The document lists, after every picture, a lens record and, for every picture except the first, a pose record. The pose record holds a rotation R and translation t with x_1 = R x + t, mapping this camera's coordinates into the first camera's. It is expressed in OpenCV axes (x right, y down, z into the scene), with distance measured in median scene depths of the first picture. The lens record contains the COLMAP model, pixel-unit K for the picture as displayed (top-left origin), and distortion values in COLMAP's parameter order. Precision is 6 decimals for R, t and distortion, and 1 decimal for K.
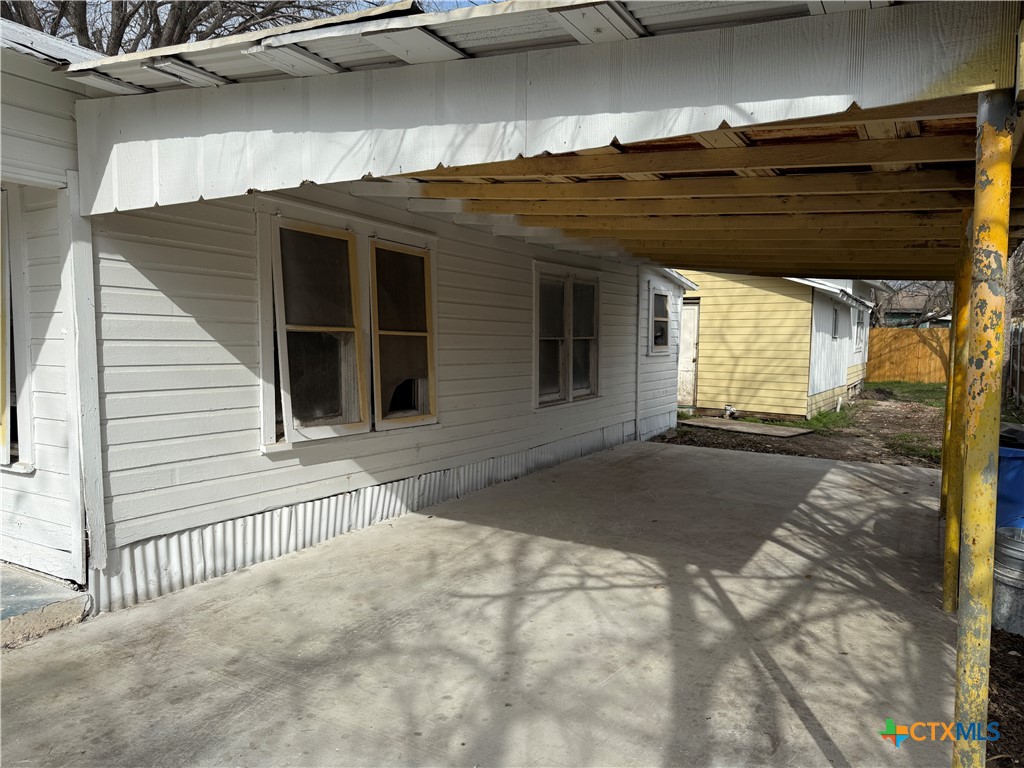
lens RADIAL K [[732.4, 0, 512.0], [0, 732.4, 384.0], [0, 0, 1]] dist [0.055496, -0.004492]
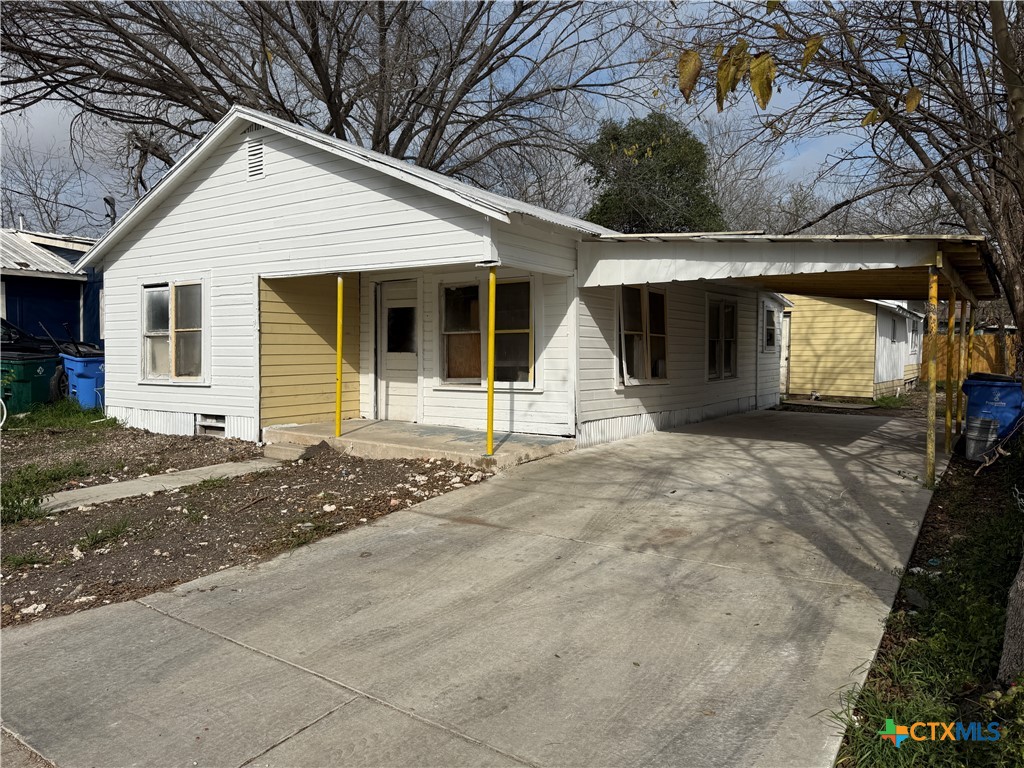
lens RADIAL K [[708.5, 0, 512.0], [0, 708.5, 384.0], [0, 0, 1]] dist [0.004386, 0.005415]
pose [[0.996542, -0.006145, -0.082860, -0.184131], [0.004779, 0.999850, -0.016675, 0.042734], [0.082950, 0.016221, 0.996422, -0.423457]]
